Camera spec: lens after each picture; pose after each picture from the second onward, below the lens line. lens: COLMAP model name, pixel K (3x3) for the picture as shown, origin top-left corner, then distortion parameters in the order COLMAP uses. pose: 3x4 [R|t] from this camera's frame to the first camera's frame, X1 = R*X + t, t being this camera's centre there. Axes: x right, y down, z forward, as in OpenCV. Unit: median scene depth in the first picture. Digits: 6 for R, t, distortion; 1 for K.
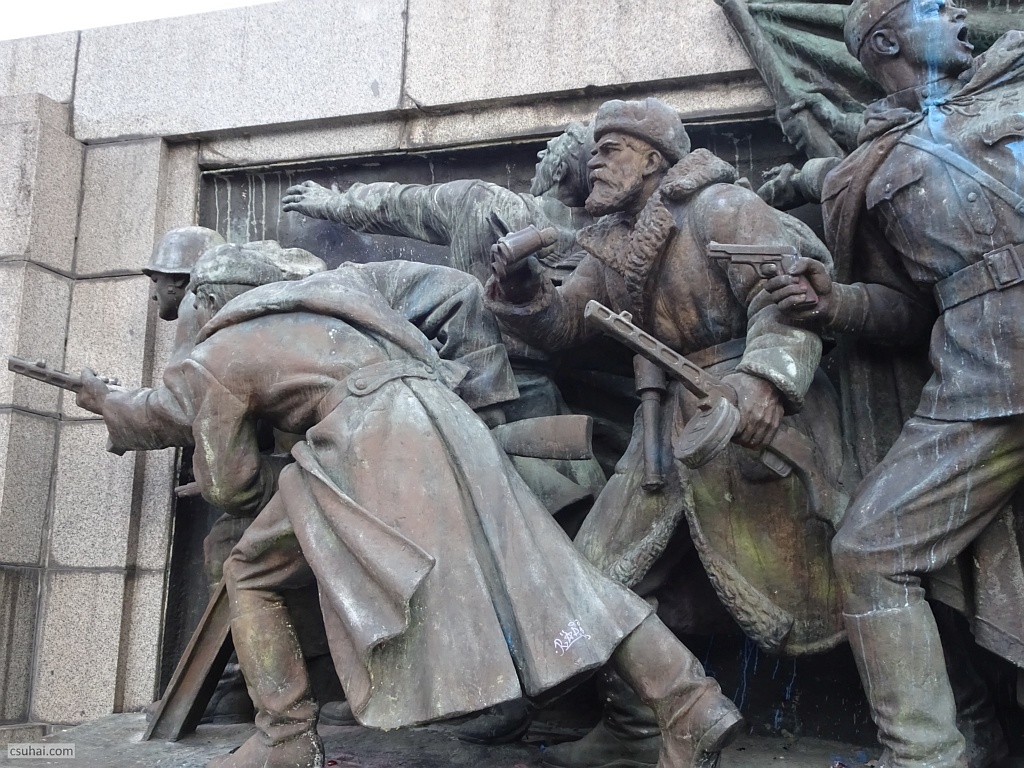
lens RADIAL K [[1230.6, 0, 509.6], [0, 1230.6, 387.2], [0, 0, 1]] dist [0.012673, 0.000000]
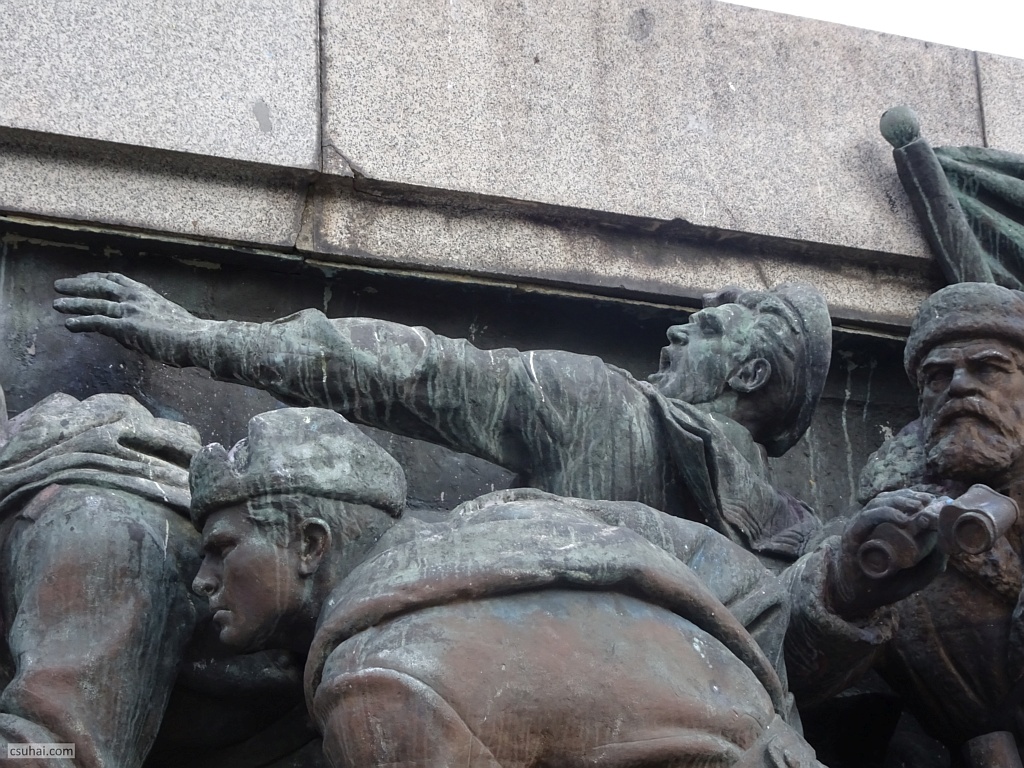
lens RADIAL K [[2299.1, 0, 511.9], [0, 2299.1, 383.3], [0, 0, 1]] dist [-0.049694, 0.000000]
pose [[0.740633, 0.173083, 0.649234, -0.655167], [-0.063974, 0.980027, -0.188291, 0.023576], [-0.668857, 0.097921, 0.736914, 0.313553]]
